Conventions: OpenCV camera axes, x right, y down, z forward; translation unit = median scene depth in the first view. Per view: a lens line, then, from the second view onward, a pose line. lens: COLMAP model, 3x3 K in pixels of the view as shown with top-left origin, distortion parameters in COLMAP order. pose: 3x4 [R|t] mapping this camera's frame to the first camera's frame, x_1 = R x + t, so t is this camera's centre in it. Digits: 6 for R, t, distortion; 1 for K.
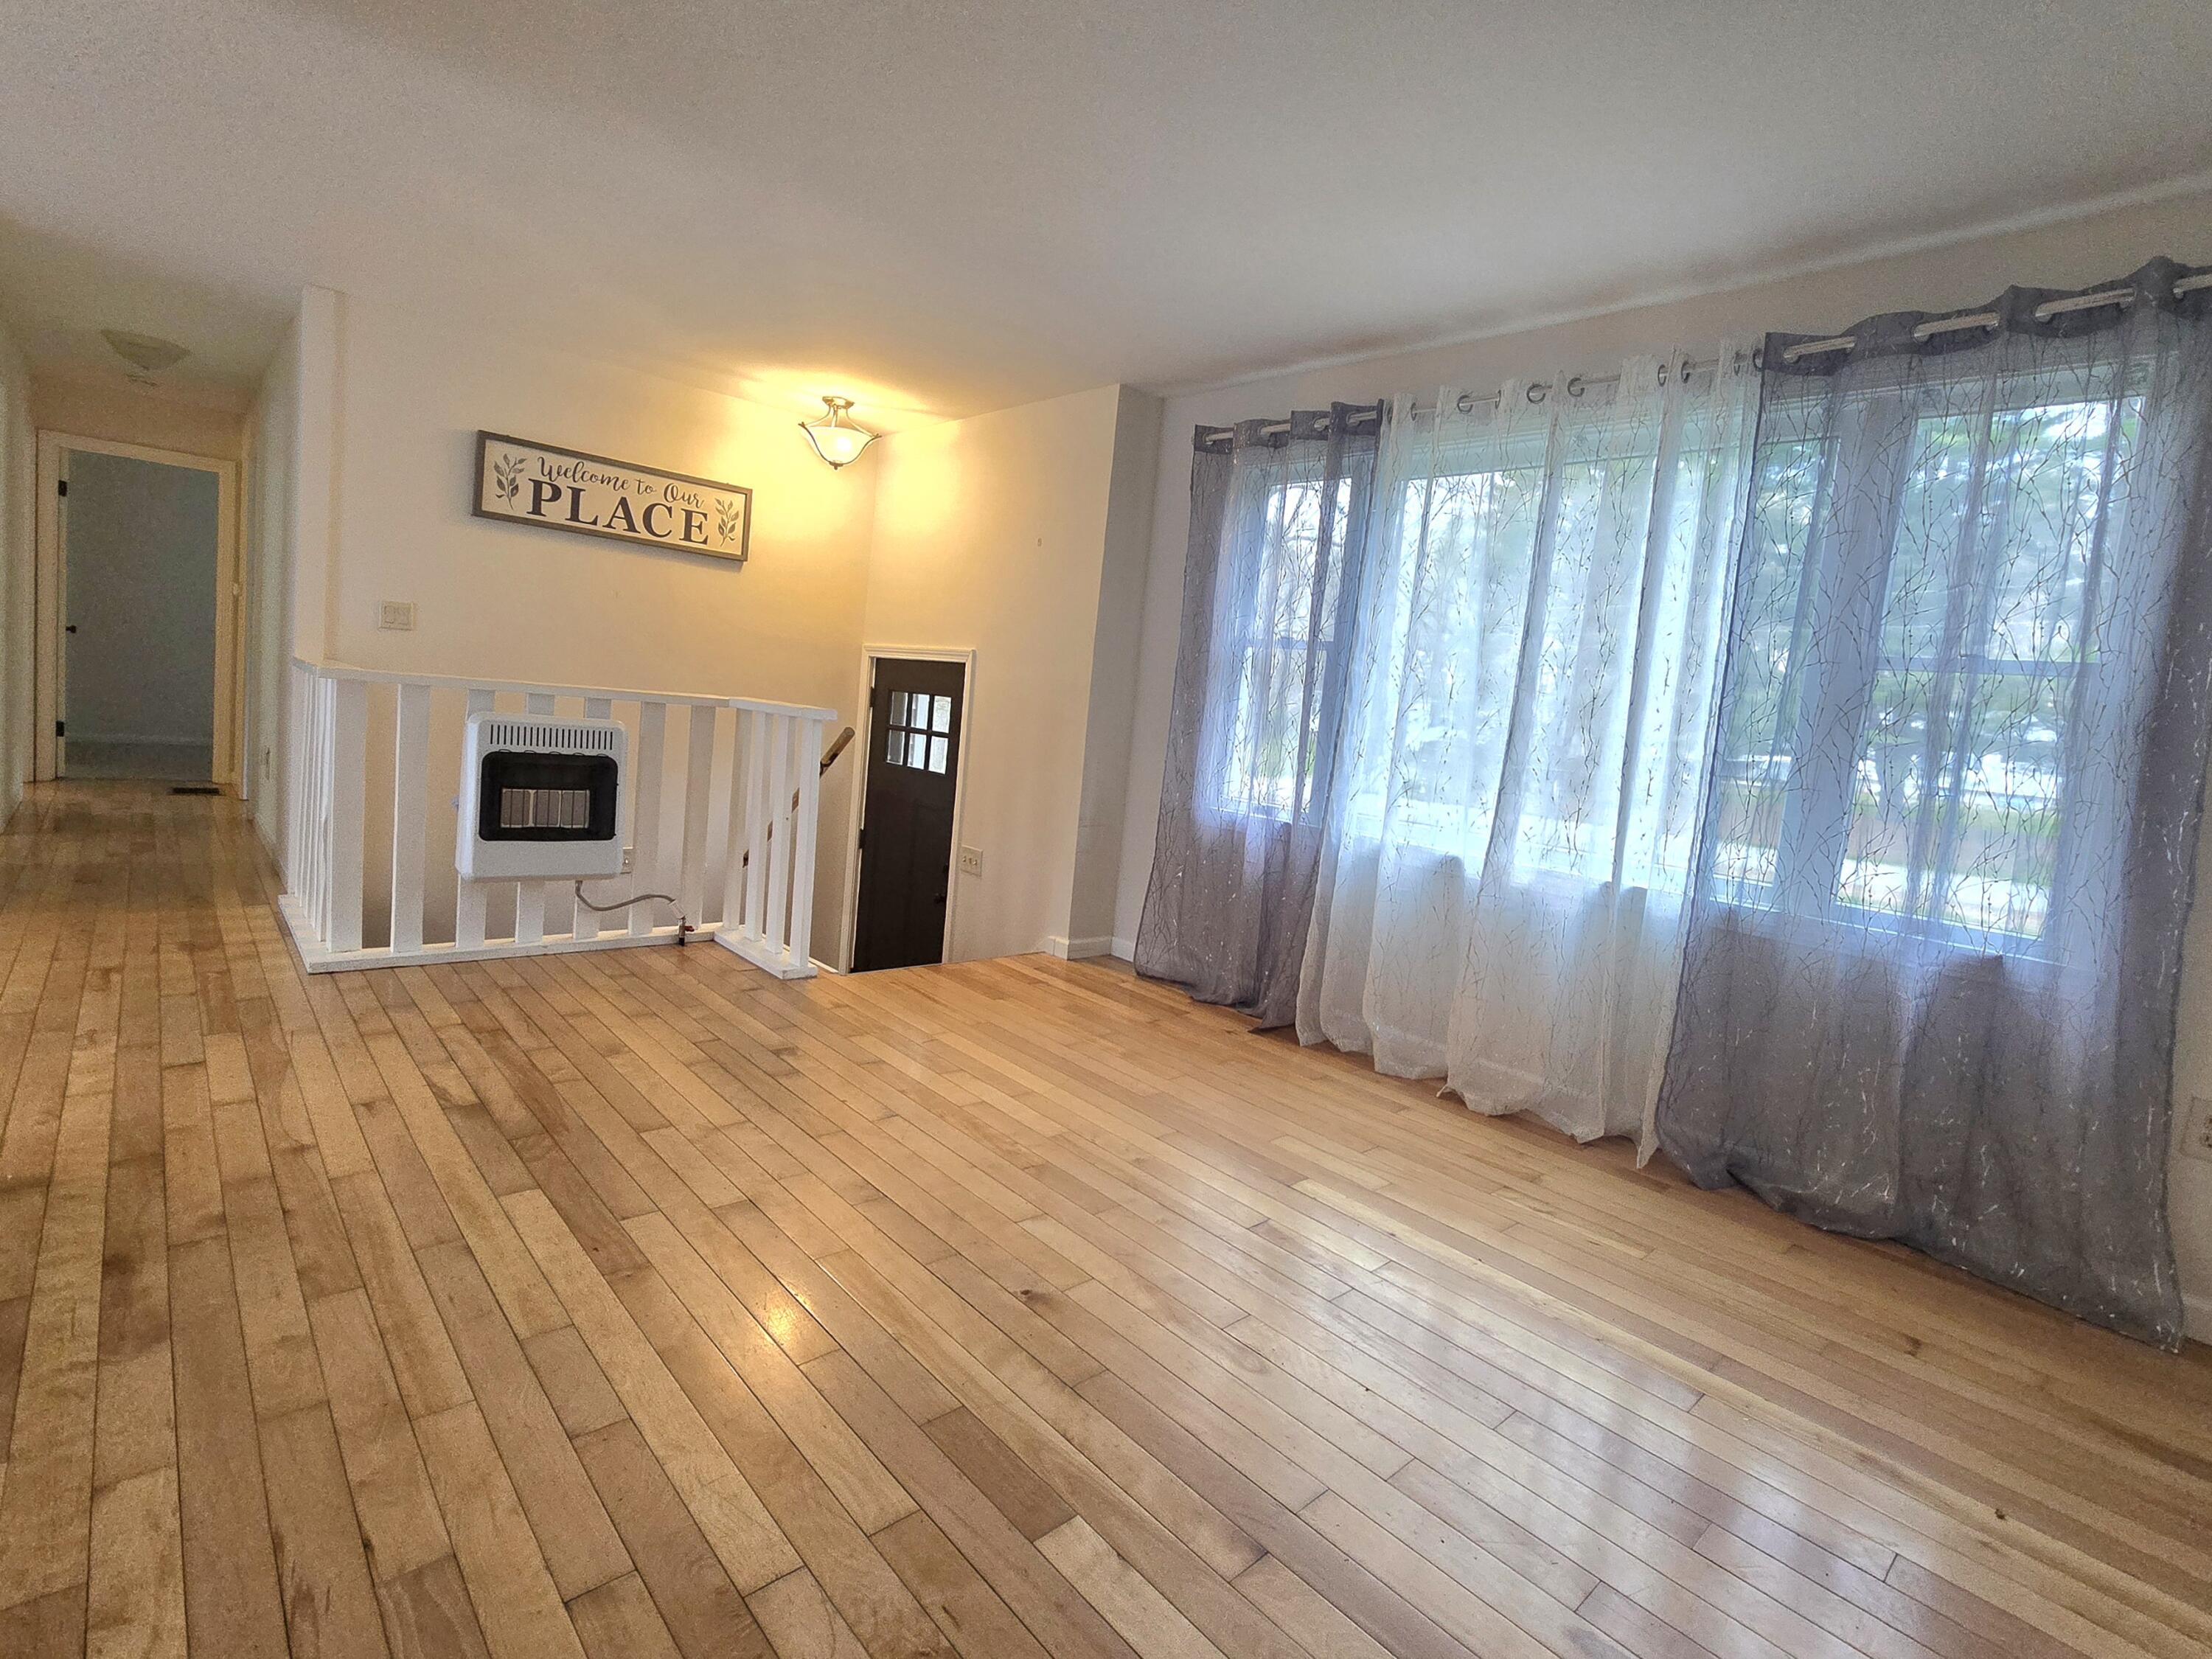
lens RADIAL K [[1055.0, 0, 1114.0], [0, 1055.0, 801.1], [0, 0, 1]] dist [-0.001155, -0.001936]
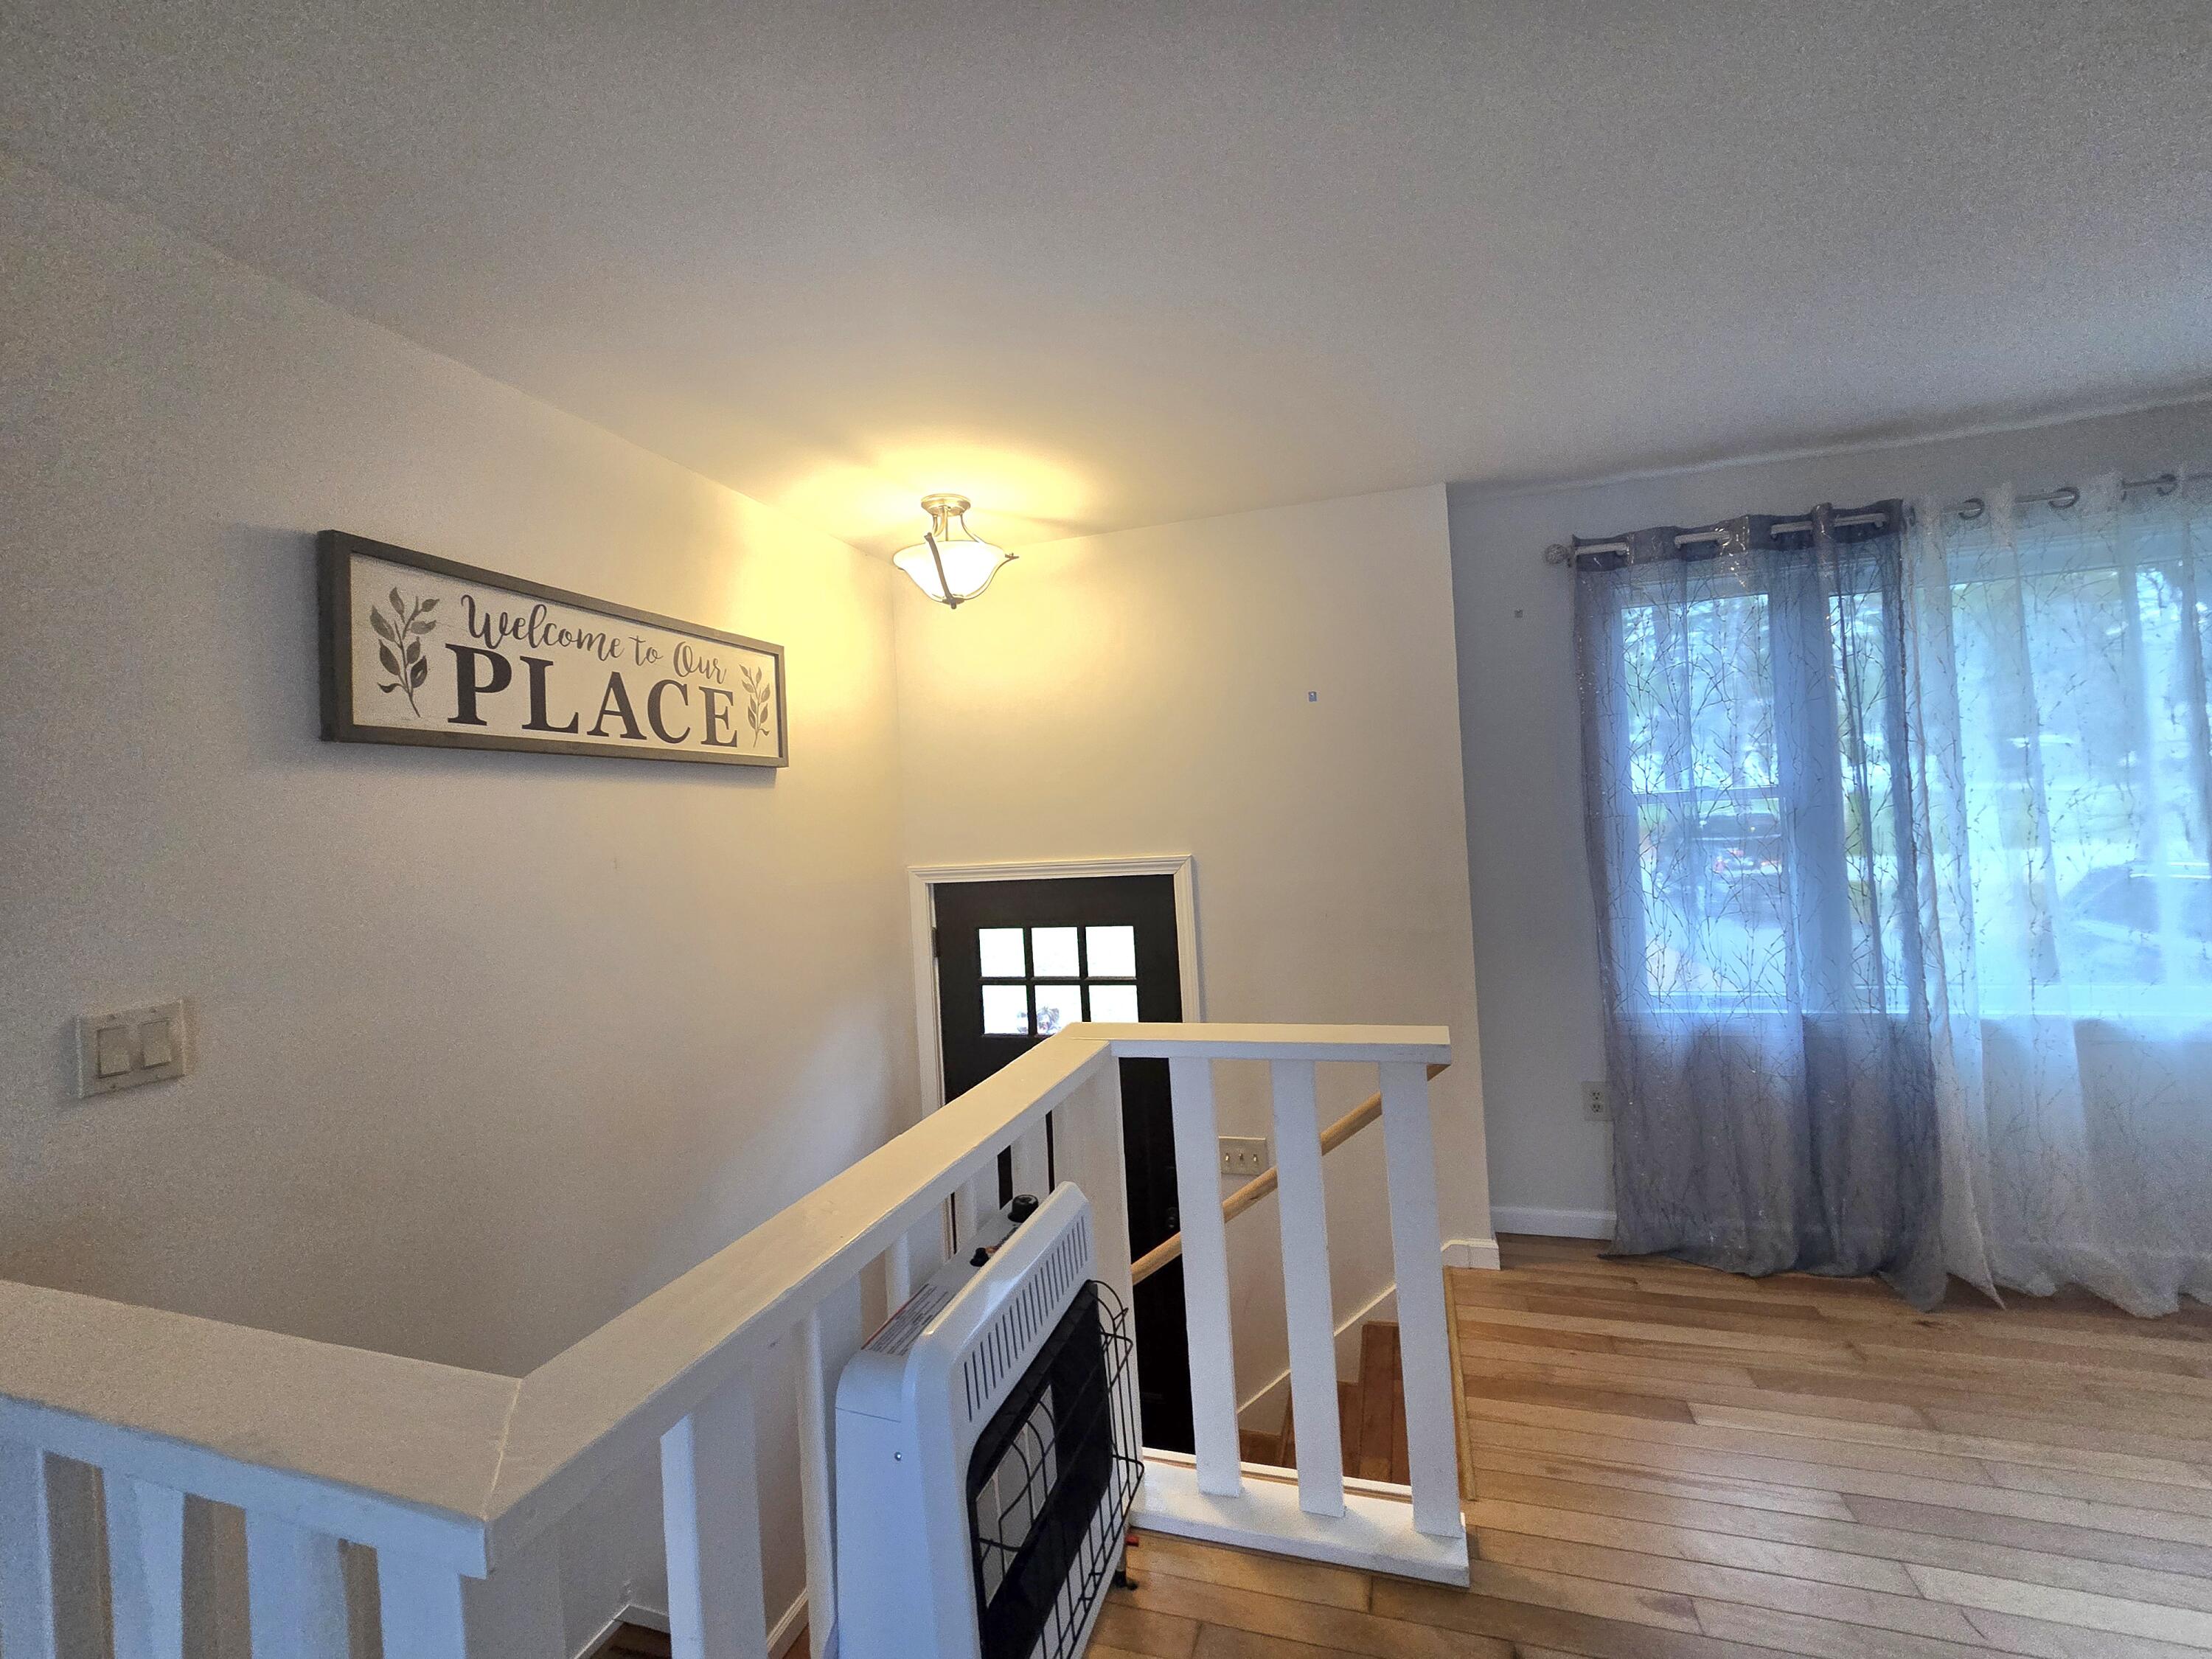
lens RADIAL K [[907.0, 0, 1119.3], [0, 907.0, 805.7], [0, 0, 1]] dist [-0.004358, 0.000054]
pose [[0.852043, -0.137546, 0.505078, -0.644171], [0.185537, 0.981575, -0.045685, -0.214451], [-0.489488, 0.132636, 0.861864, 0.687733]]
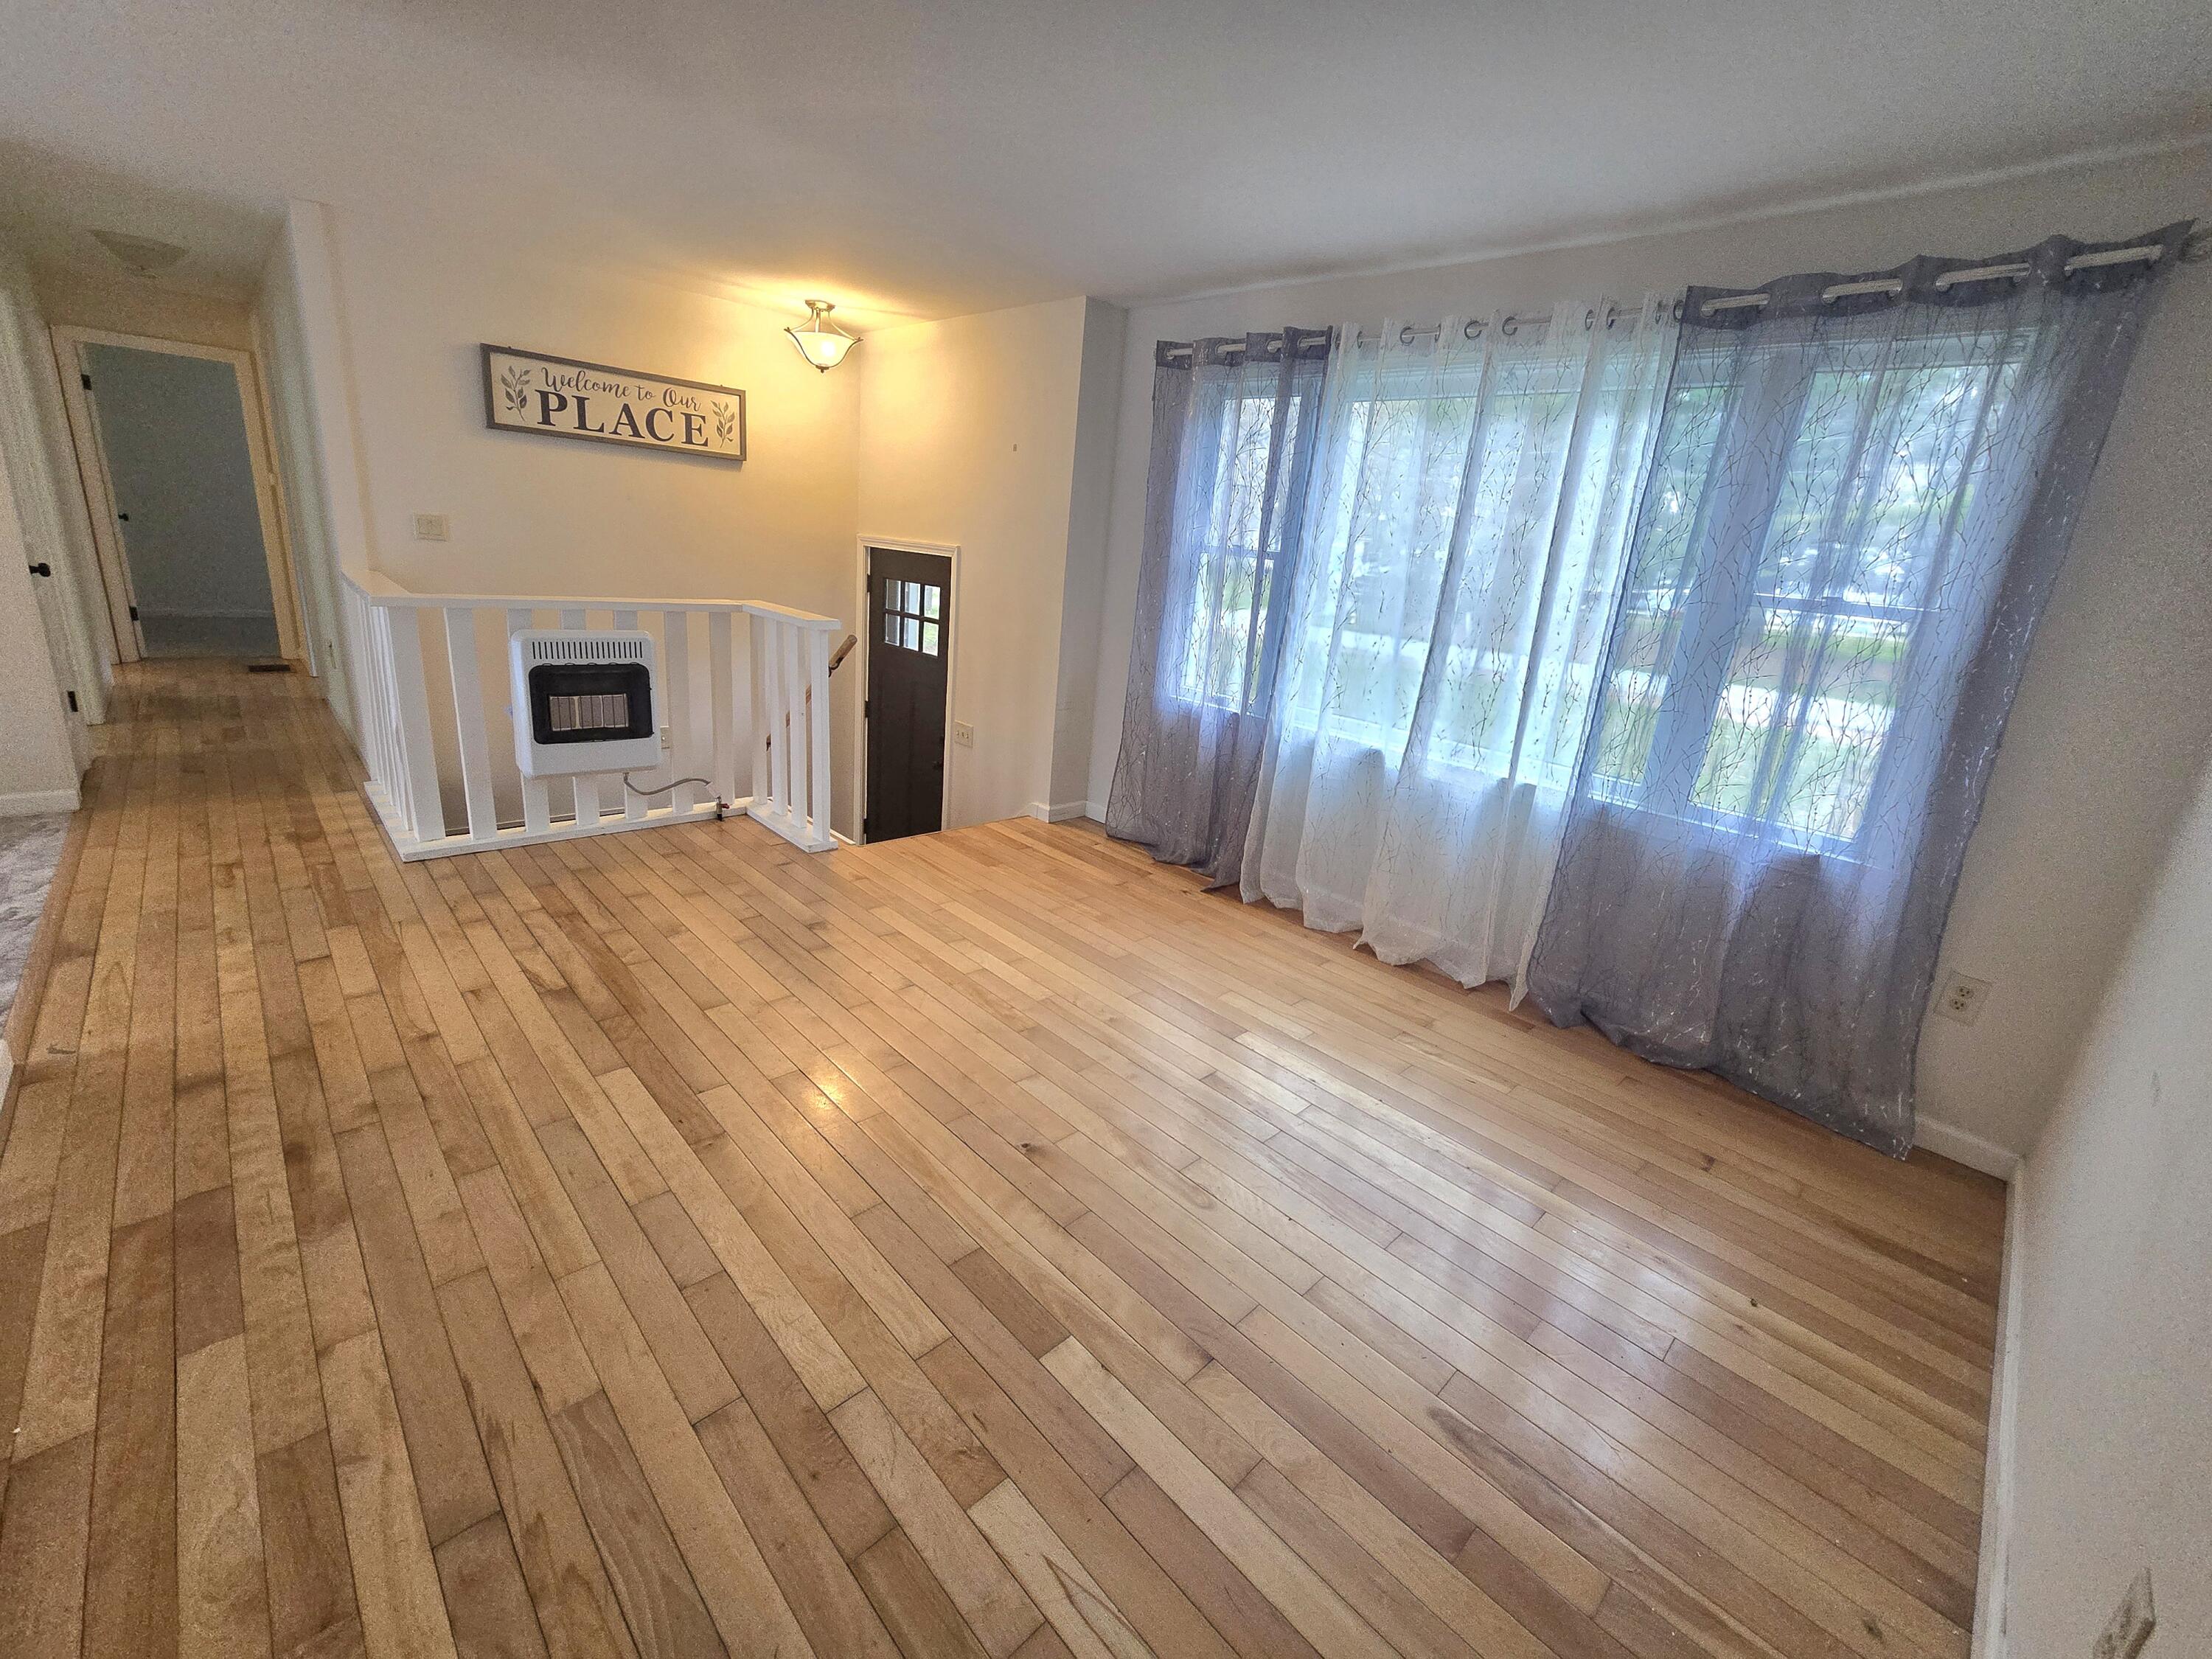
lens RADIAL K [[907.0, 0, 1106.5], [0, 907.0, 811.0], [0, 0, 1]] dist [-0.004358, 0.000054]
pose [[0.999656, -0.014245, 0.022007, -0.002207], [0.009615, 0.980207, 0.197742, -0.078231], [-0.024389, -0.197463, 0.980007, 0.003051]]
